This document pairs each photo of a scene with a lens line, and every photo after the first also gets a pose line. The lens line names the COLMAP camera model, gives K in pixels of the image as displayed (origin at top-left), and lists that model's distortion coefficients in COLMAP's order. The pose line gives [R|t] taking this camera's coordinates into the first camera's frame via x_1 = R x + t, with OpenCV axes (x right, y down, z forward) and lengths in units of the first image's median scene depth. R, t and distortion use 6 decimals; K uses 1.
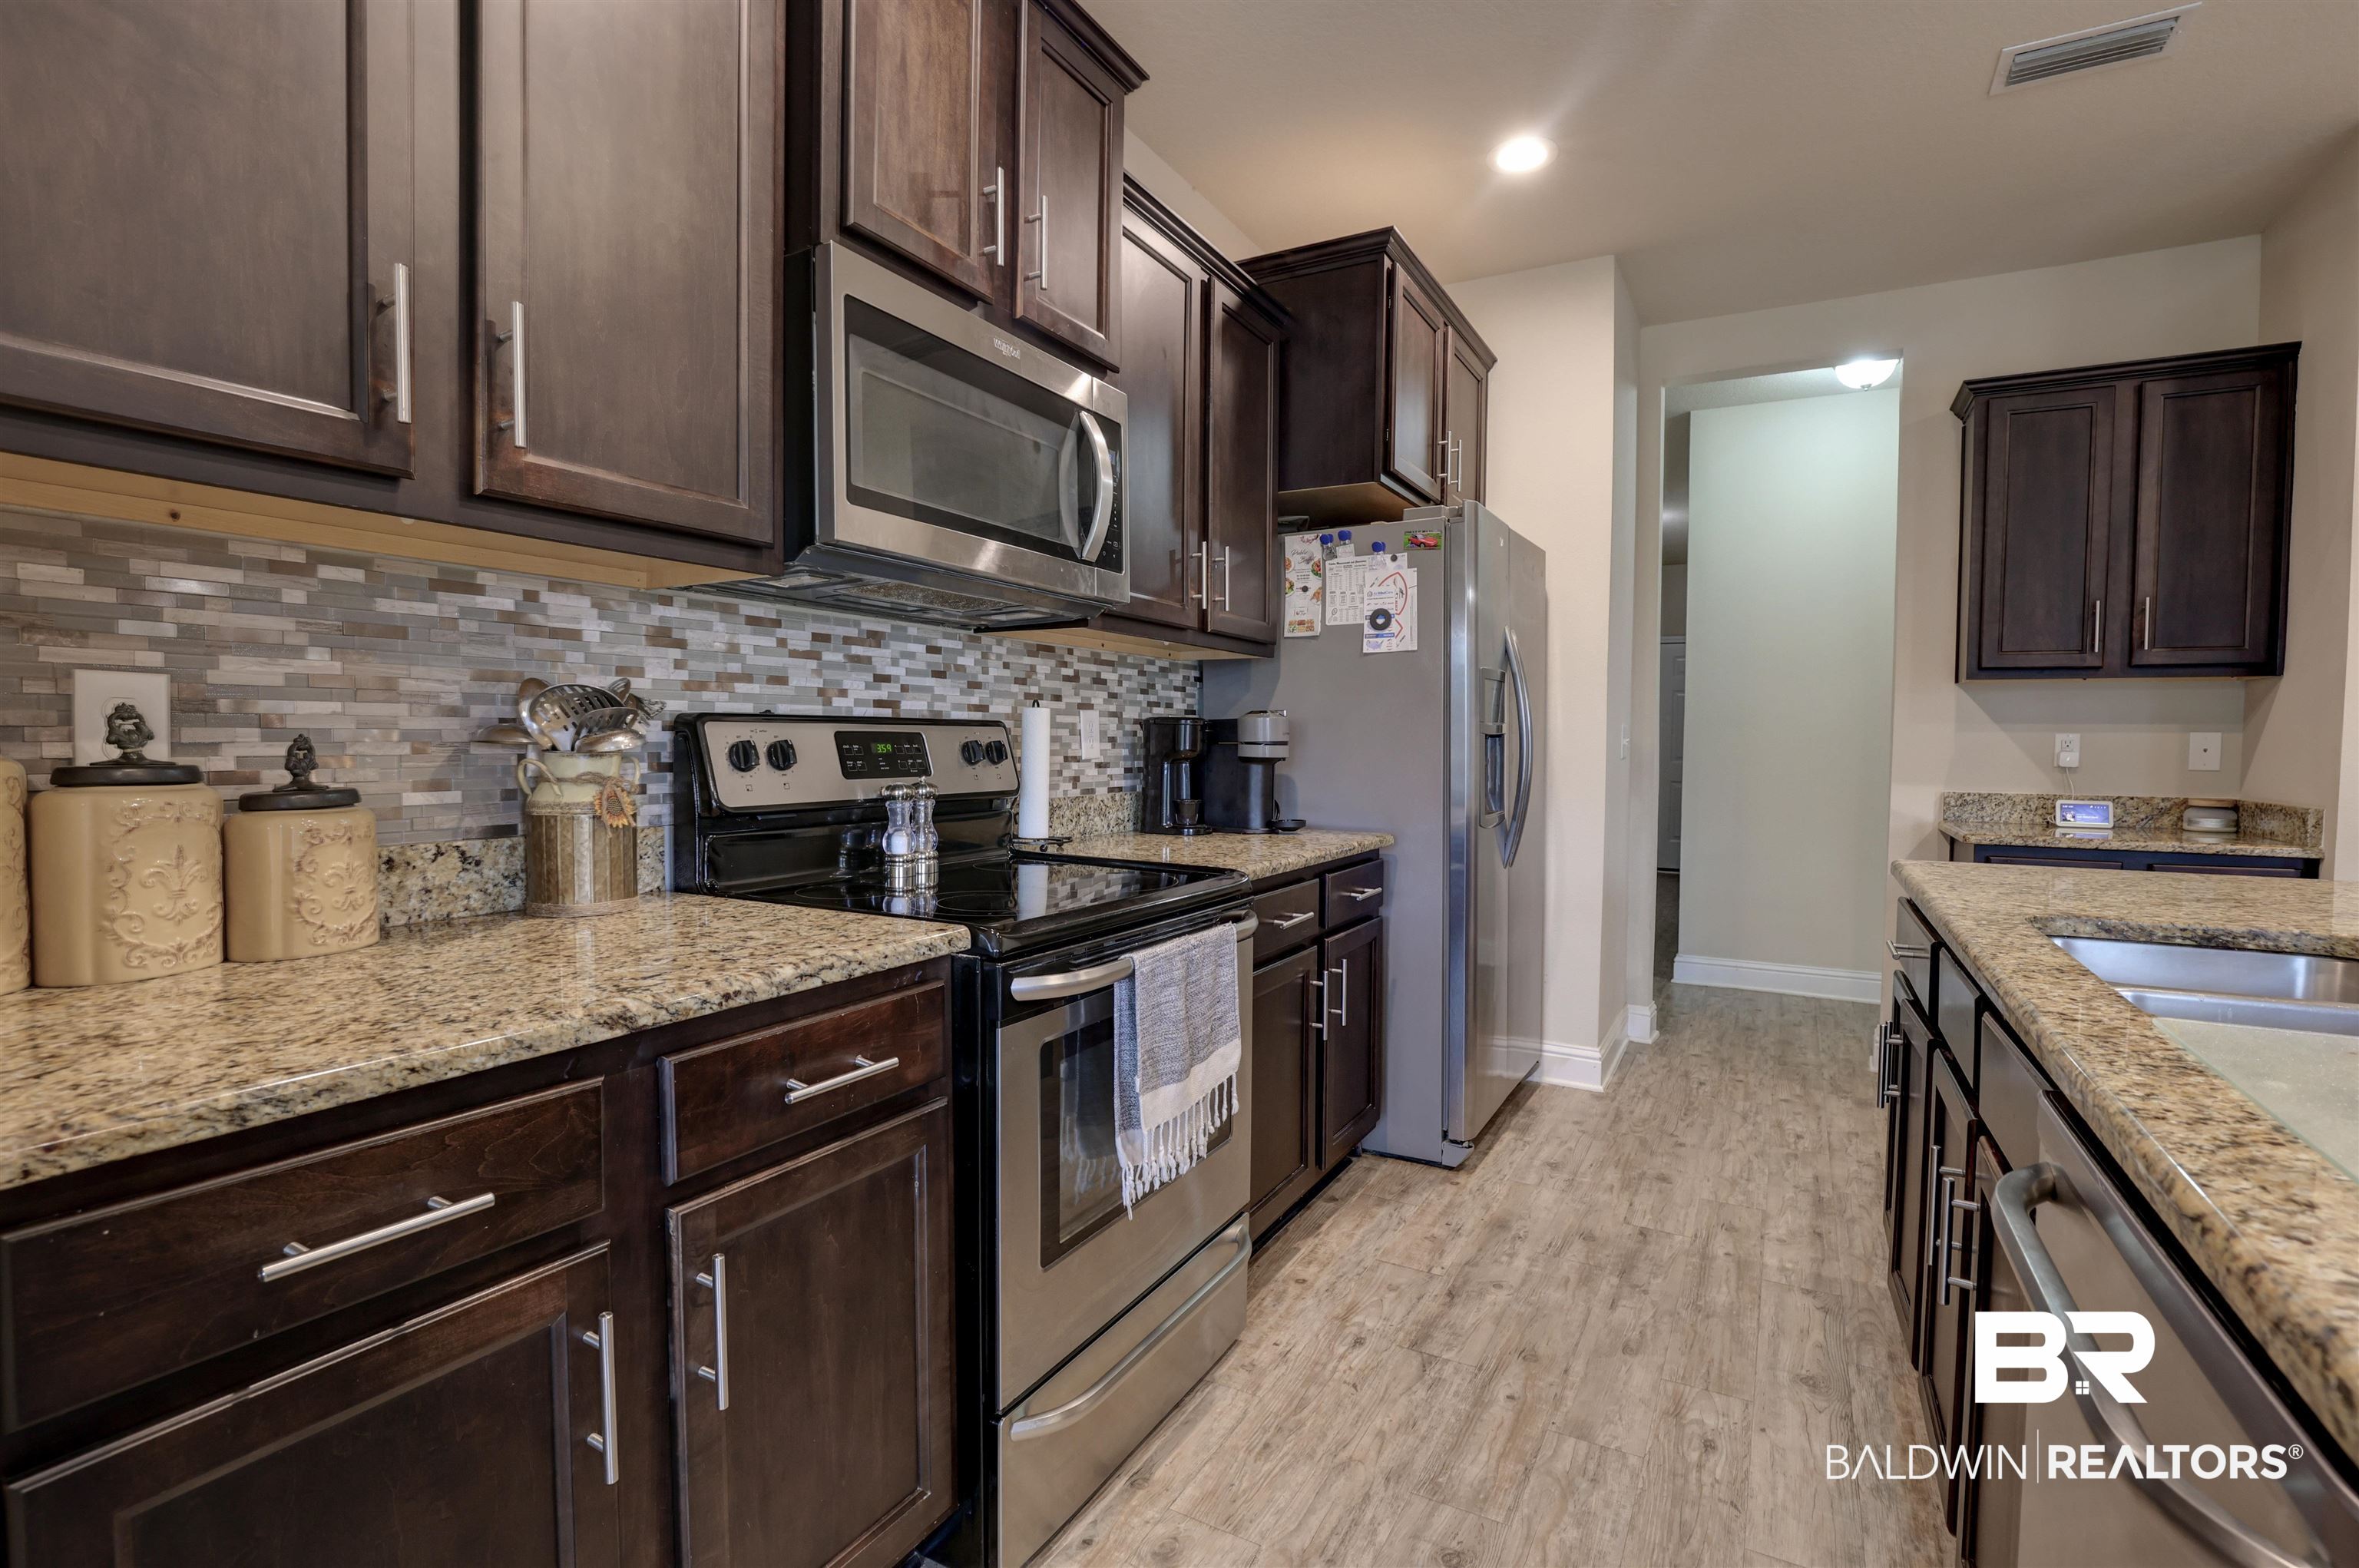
lens RADIAL K [[1085.1, 0, 1189.7], [0, 1085.1, 784.3], [0, 0, 1]] dist [-0.033933, 0.005164]
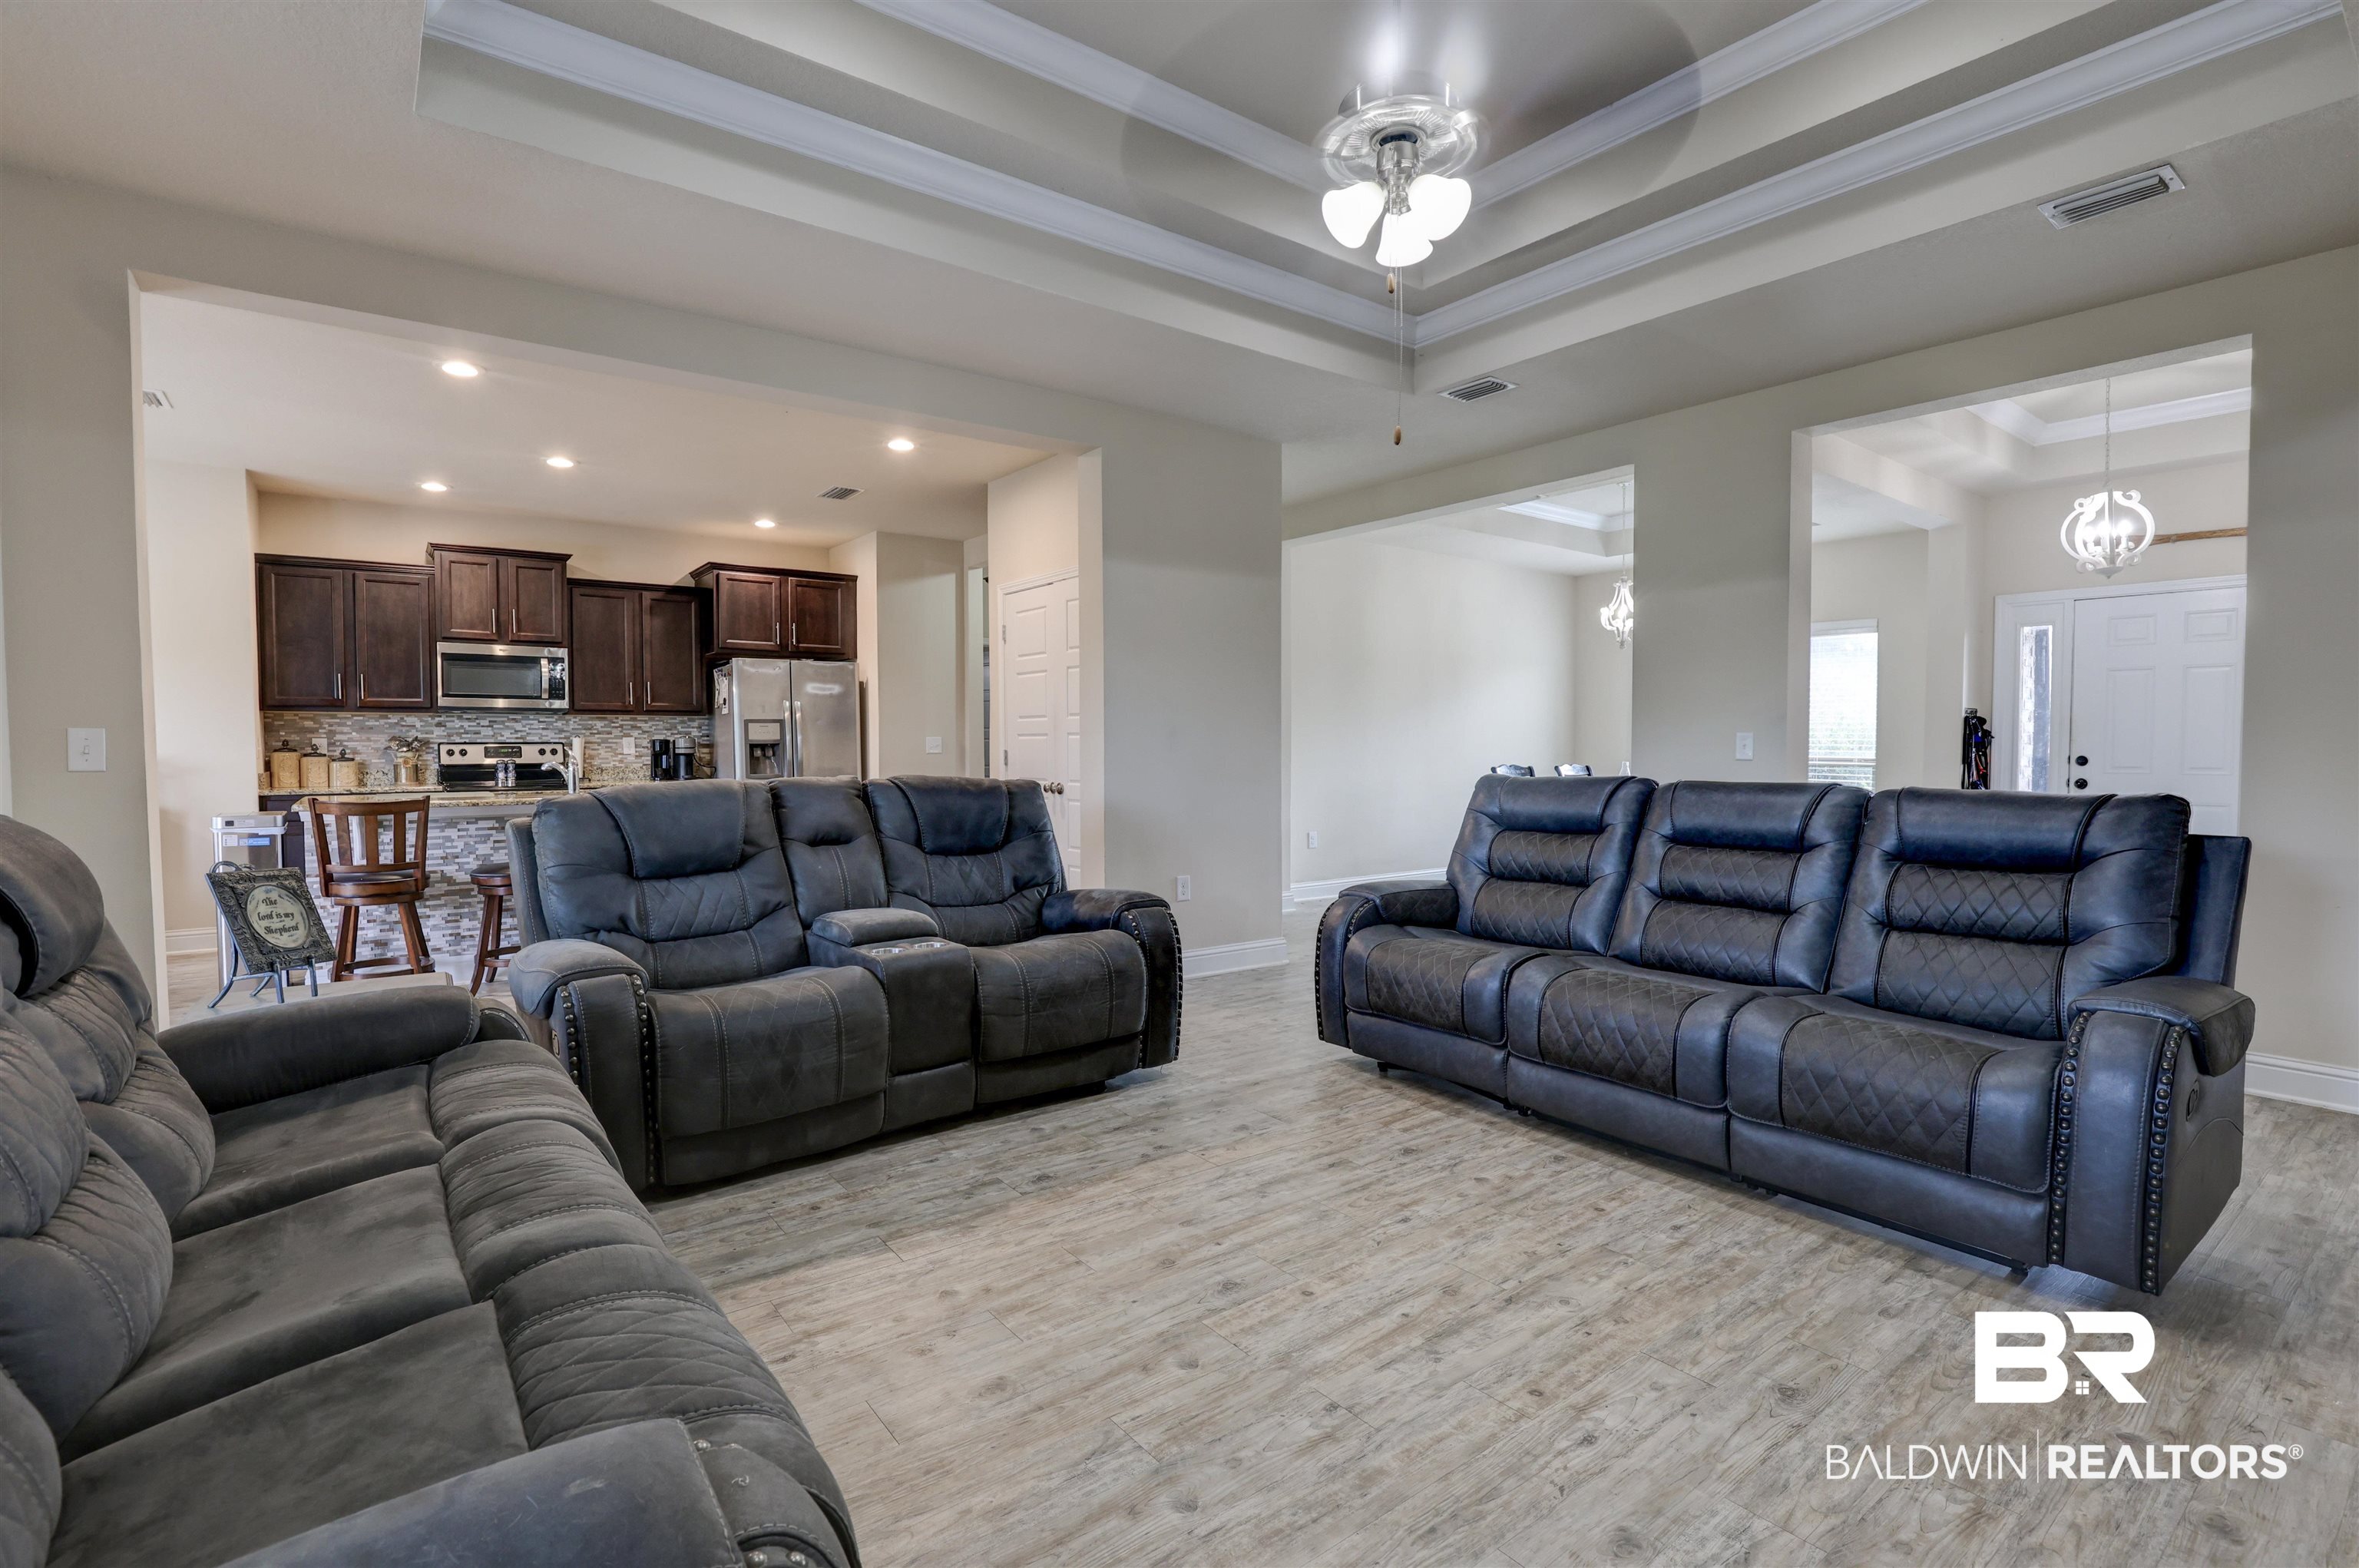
lens RADIAL K [[1085.1, 0, 1189.7], [0, 1085.1, 784.3], [0, 0, 1]] dist [-0.033933, 0.005164]
pose [[0.905622, 0.004925, -0.424056, 2.652241], [-0.007572, 0.999961, -0.004557, 0.064131], [0.424017, 0.007338, 0.905624, -1.048221]]
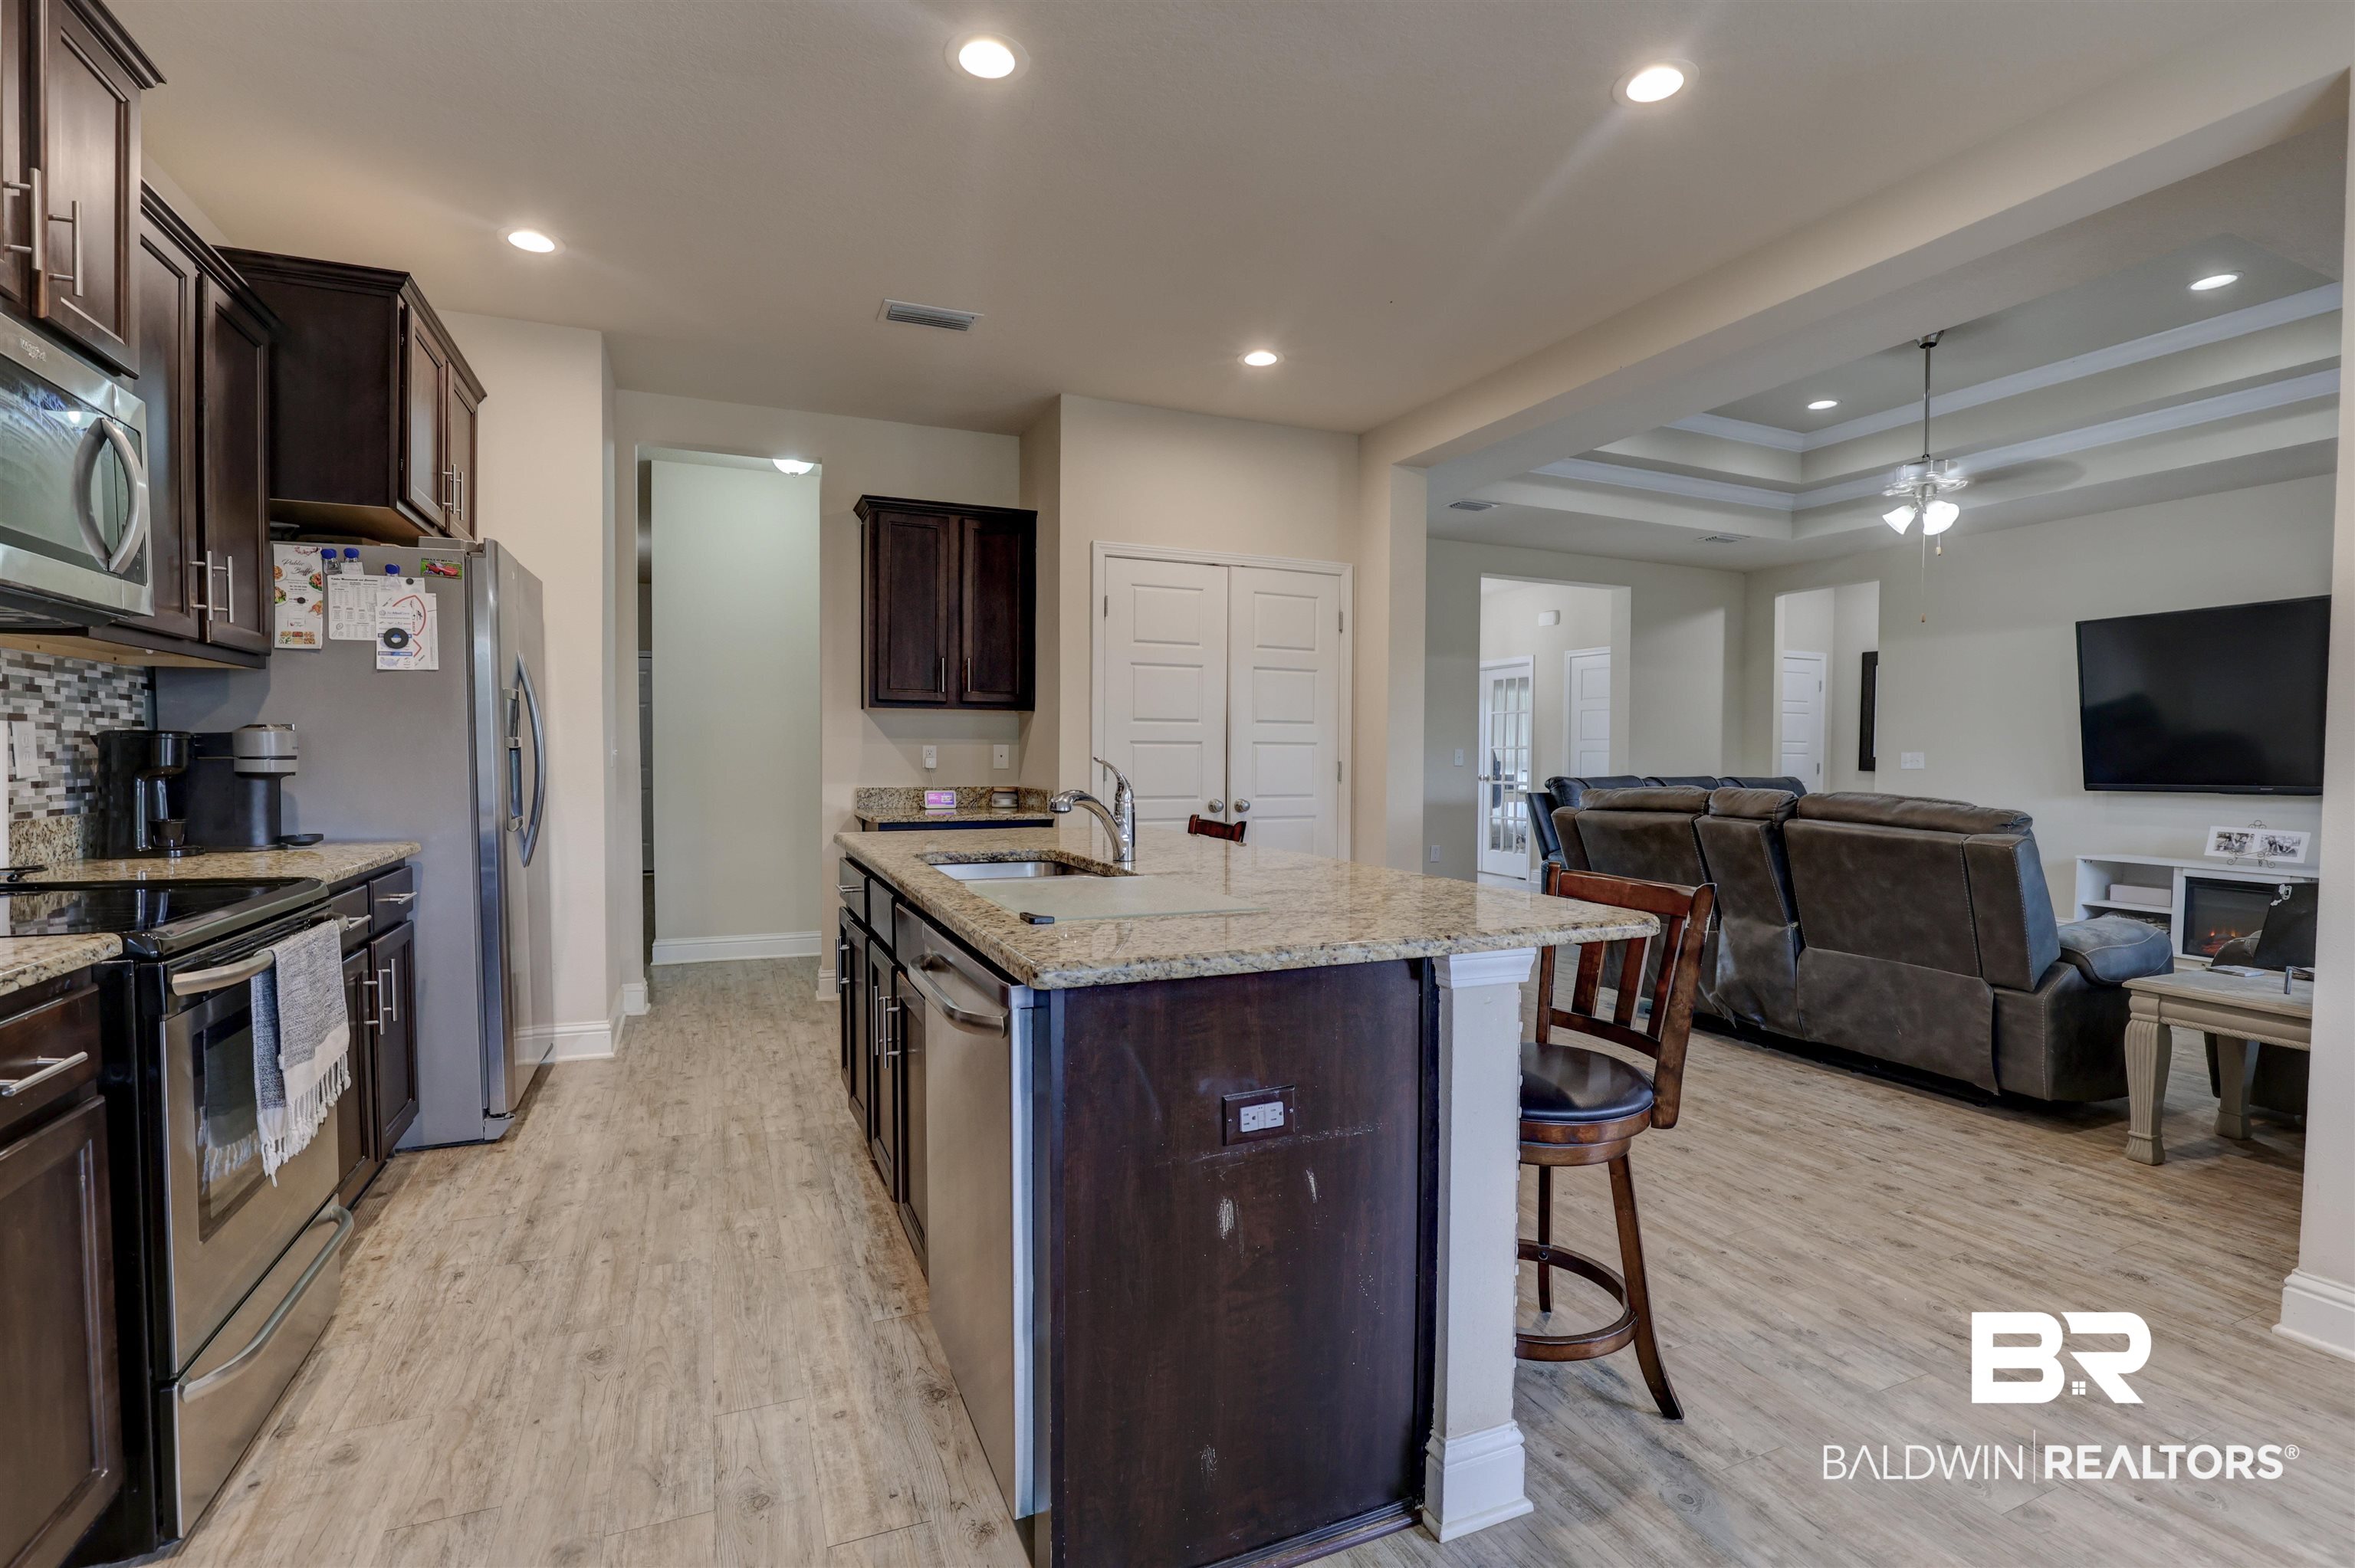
lens RADIAL K [[1083.1, 0, 1187.6], [0, 1083.1, 784.3], [0, 0, 1]] dist [-0.033933, 0.005164]
pose [[0.602578, -0.027738, 0.797578, -0.209263], [0.032690, 0.999415, 0.010061, 0.003936], [-0.797390, 0.020010, 0.603132, -0.255188]]
